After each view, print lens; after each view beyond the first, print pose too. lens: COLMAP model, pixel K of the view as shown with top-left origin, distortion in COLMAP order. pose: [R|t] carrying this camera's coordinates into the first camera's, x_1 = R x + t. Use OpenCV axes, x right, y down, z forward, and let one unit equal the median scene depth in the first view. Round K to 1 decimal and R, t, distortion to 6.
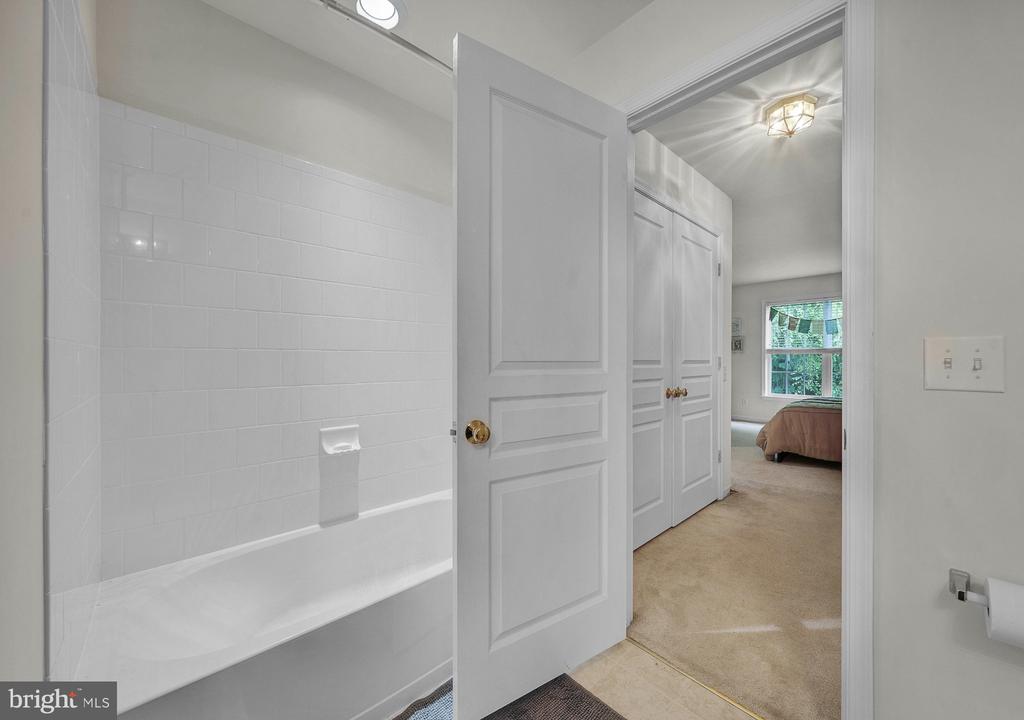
lens RADIAL K [[379.6, 0, 511.6], [0, 379.6, 362.7], [0, 0, 1]] dist [0.001090, 0.000606]
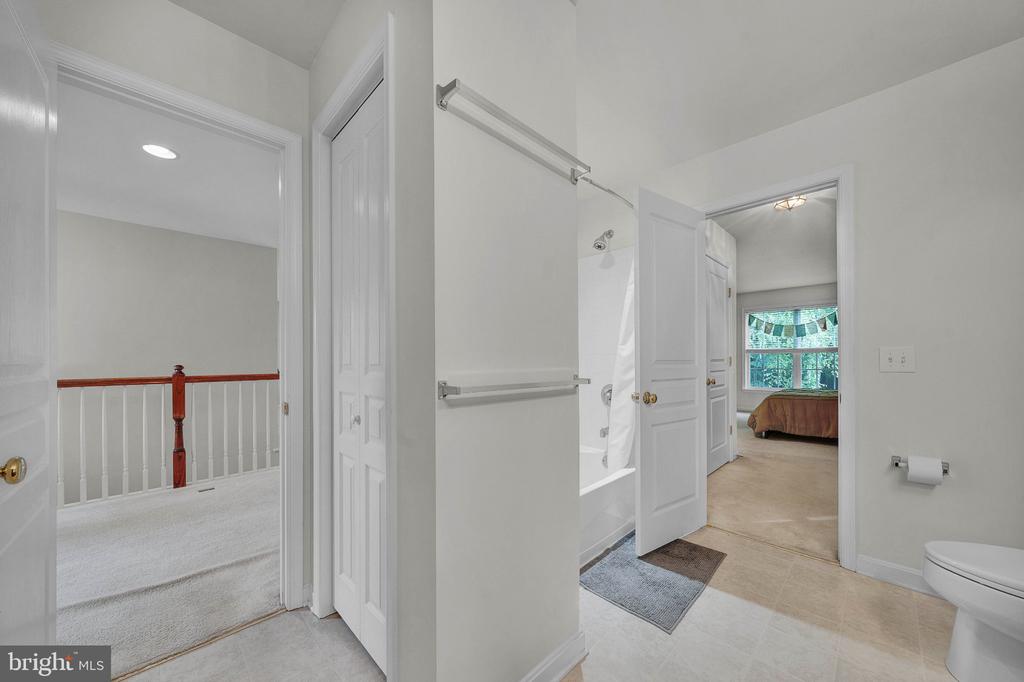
lens RADIAL K [[356.7, 0, 504.2], [0, 356.7, 362.6], [0, 0, 1]] dist [0.000384, -0.000113]
pose [[0.999727, -0.006347, 0.022488, -0.287052], [0.006363, 0.999980, -0.000677, 0.001628], [-0.022483, 0.000820, 0.999747, -0.256697]]
